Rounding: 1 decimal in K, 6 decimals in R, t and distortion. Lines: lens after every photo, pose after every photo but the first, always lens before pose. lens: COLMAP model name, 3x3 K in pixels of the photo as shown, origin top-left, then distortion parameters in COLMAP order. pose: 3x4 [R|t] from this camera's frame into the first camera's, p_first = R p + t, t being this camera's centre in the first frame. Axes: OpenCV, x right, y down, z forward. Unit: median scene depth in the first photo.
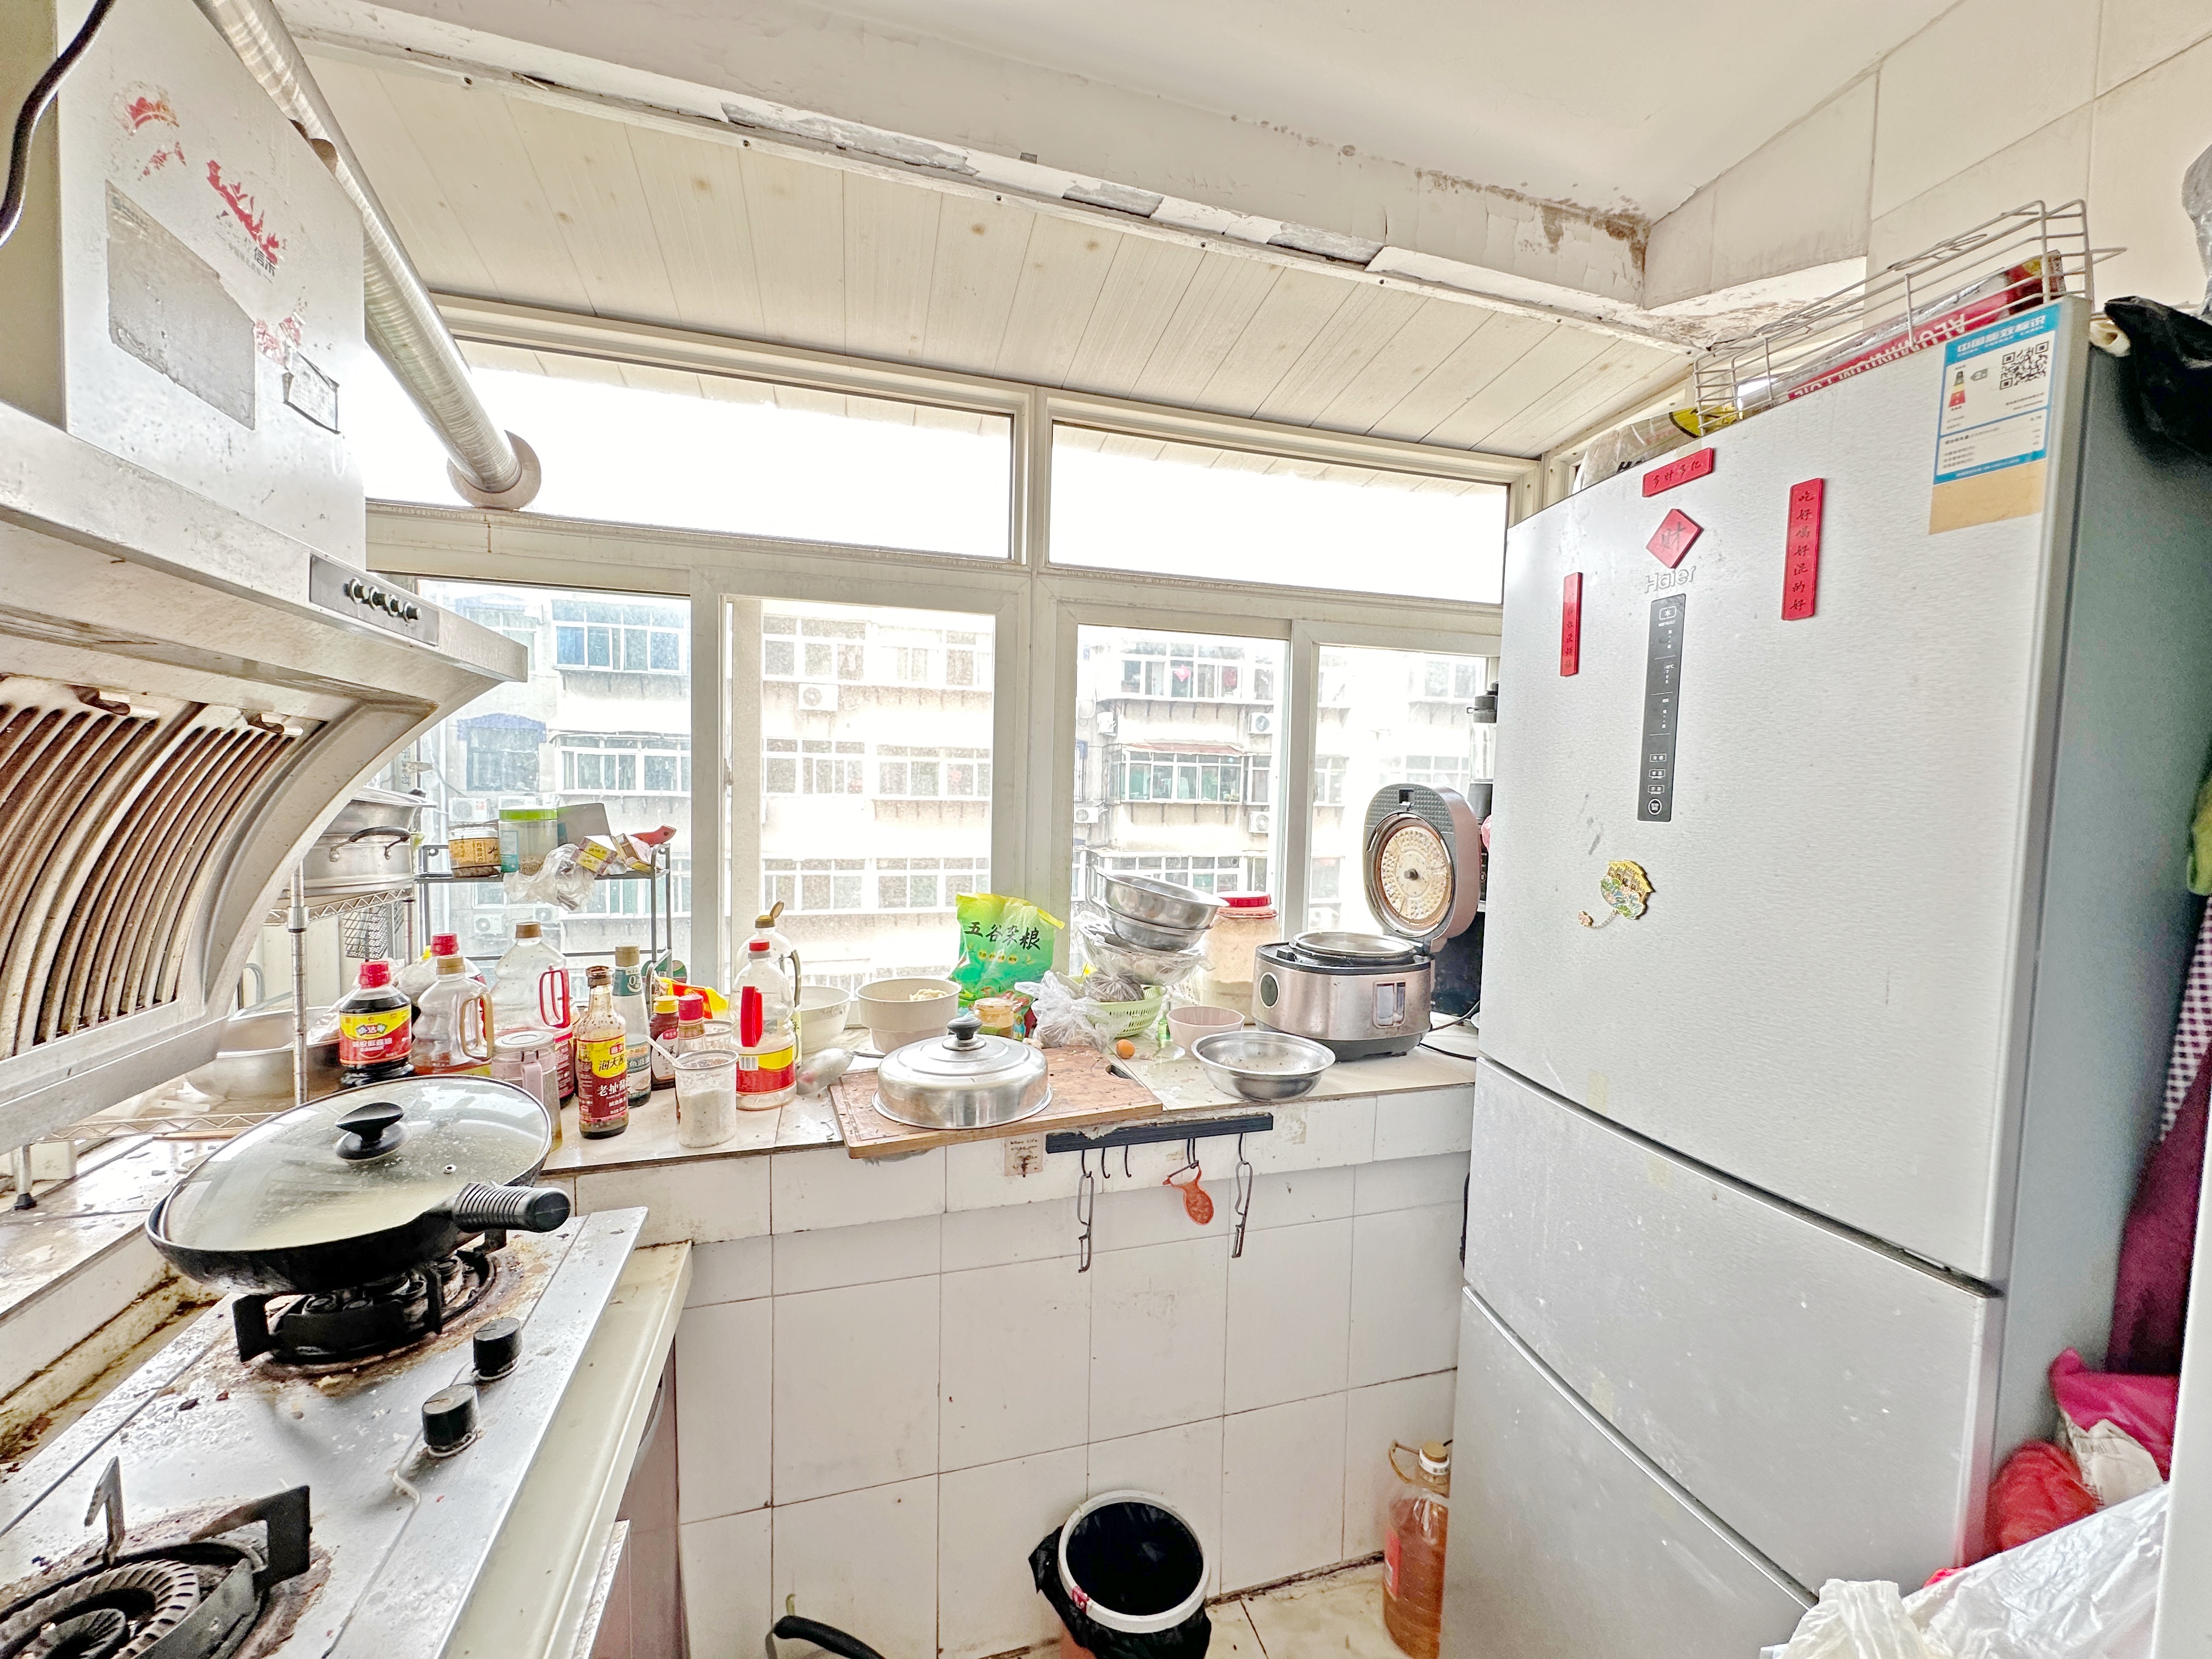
lens RADIAL K [[886.5, 0, 1106.0], [0, 886.5, 829.5], [0, 0, 1]] dist [-0.000534, -0.000241]
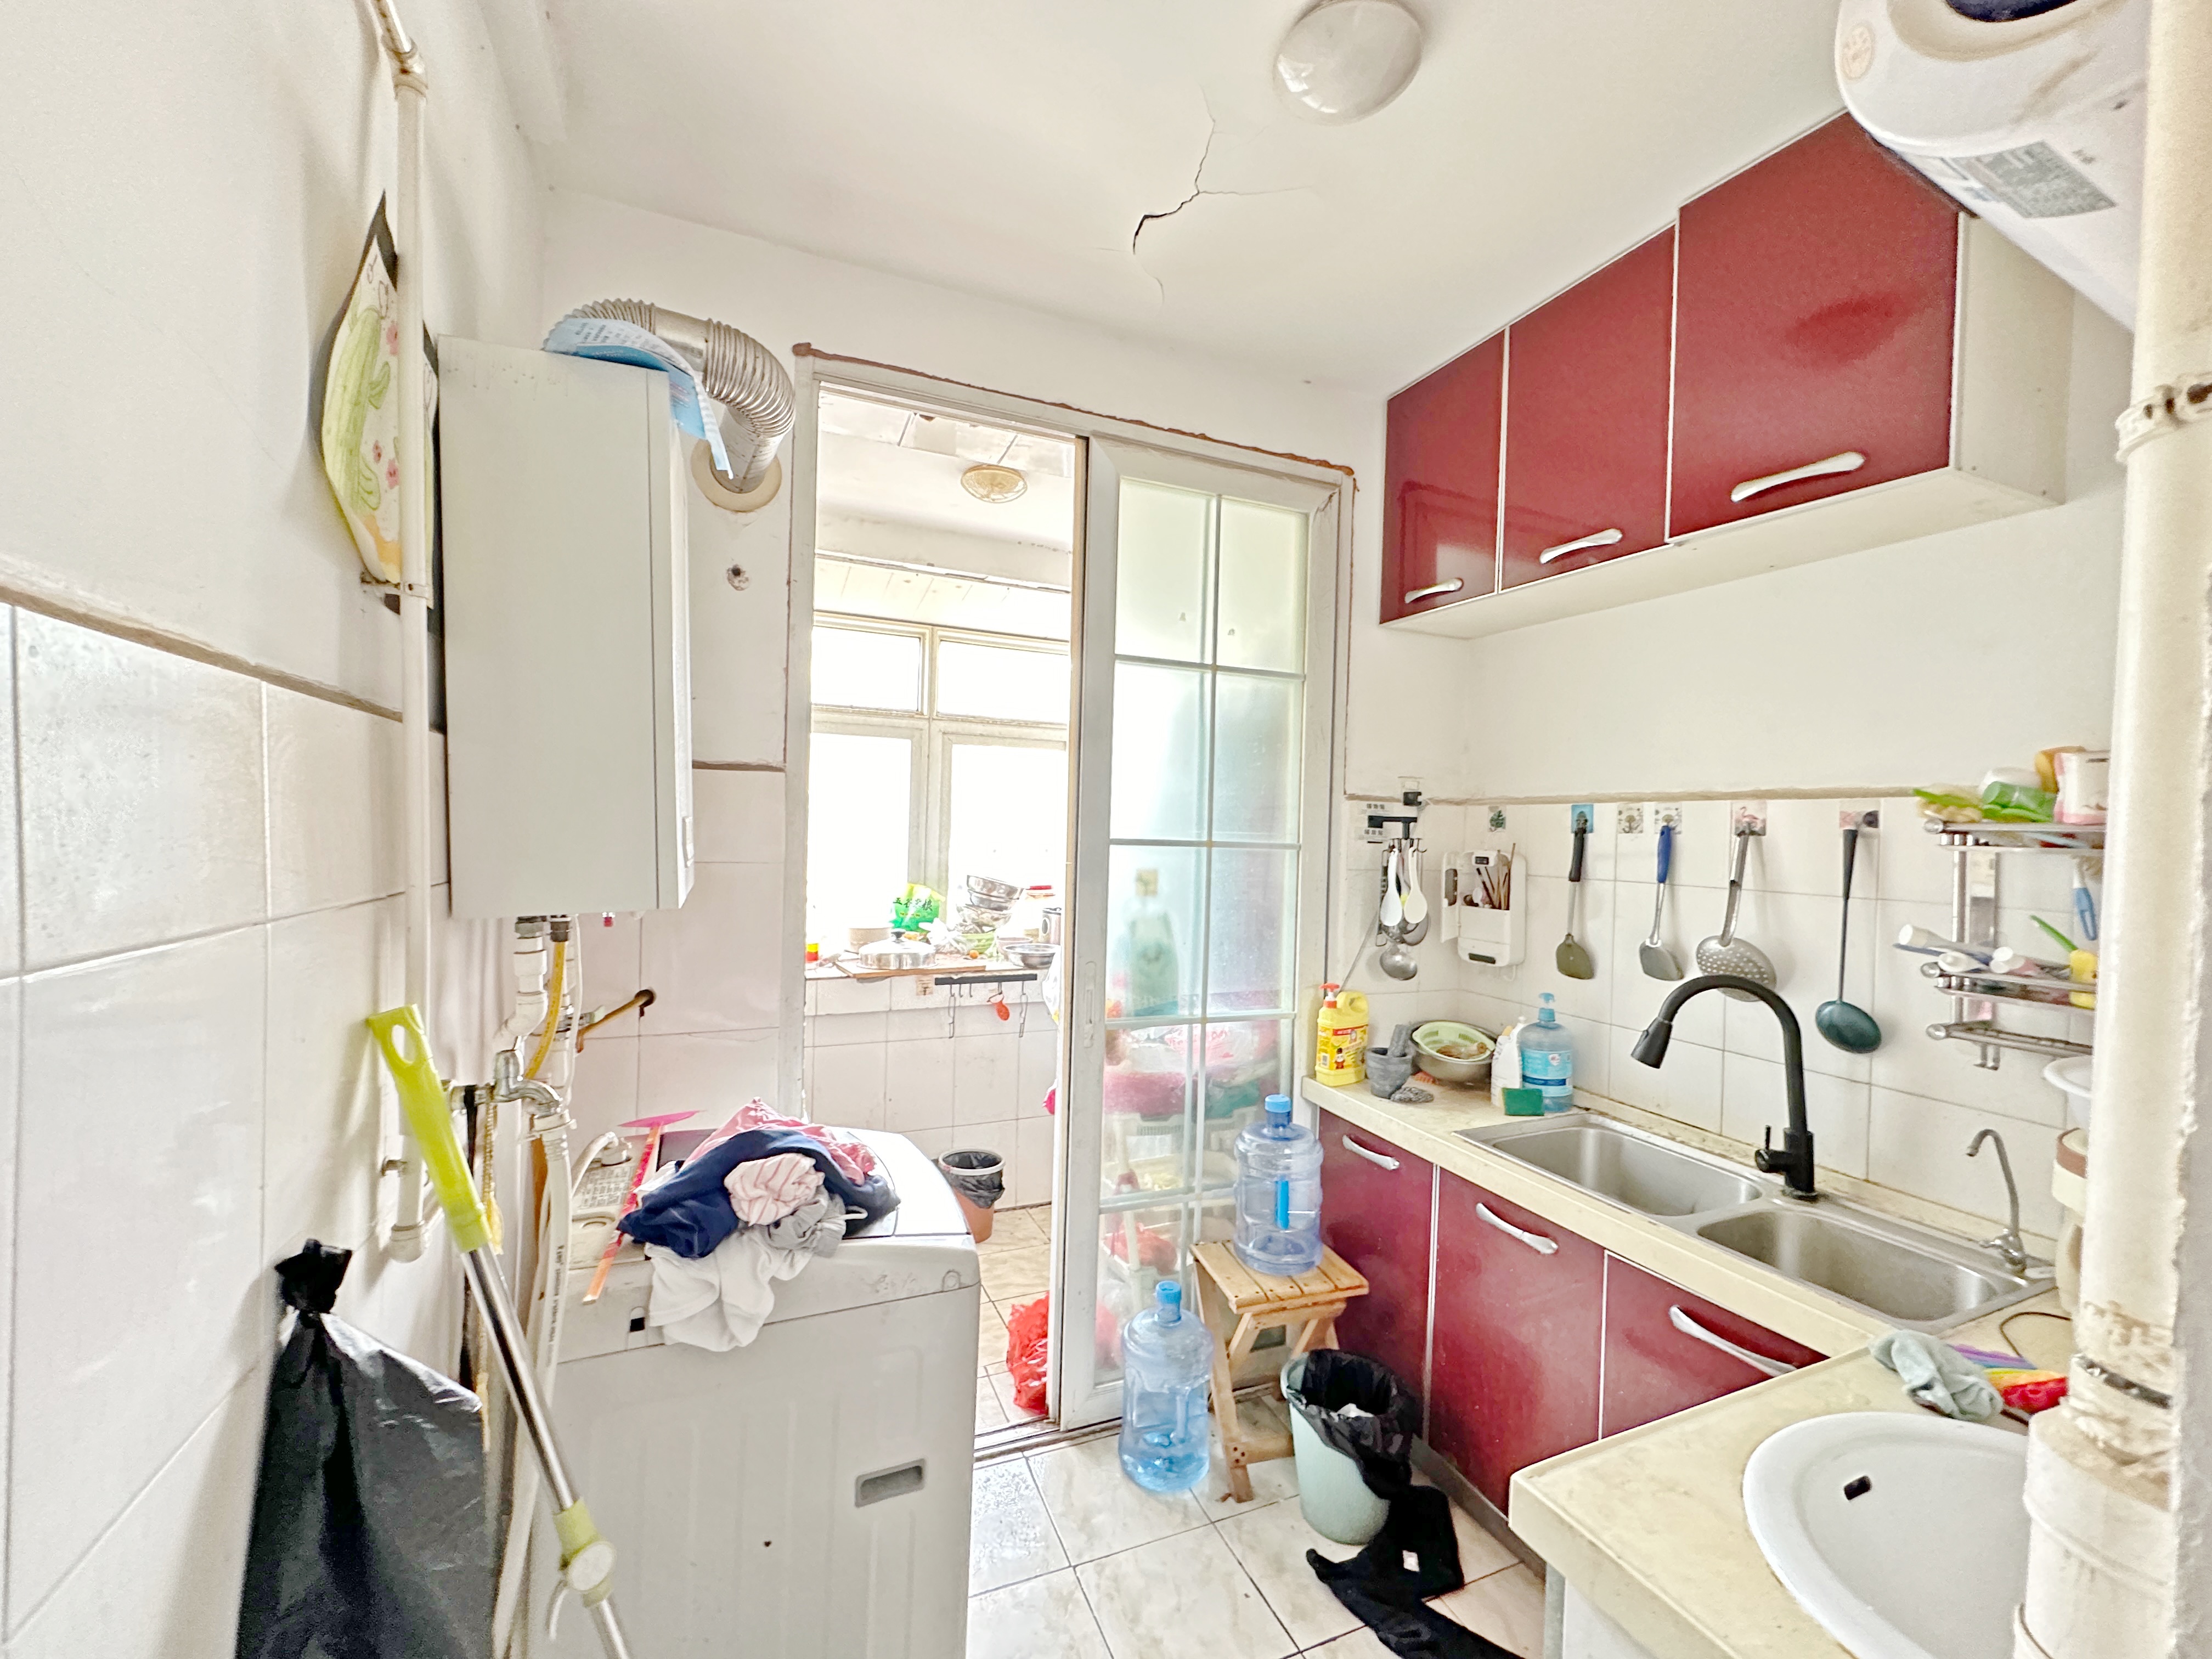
lens RADIAL K [[886.5, 0, 1106.0], [0, 886.5, 829.5], [0, 0, 1]] dist [-0.000534, -0.000241]
pose [[0.992846, 0.003277, 0.119360, 0.077361], [0.003164, 0.998551, -0.053730, 0.067158], [-0.119363, 0.053723, 0.991396, -1.069014]]
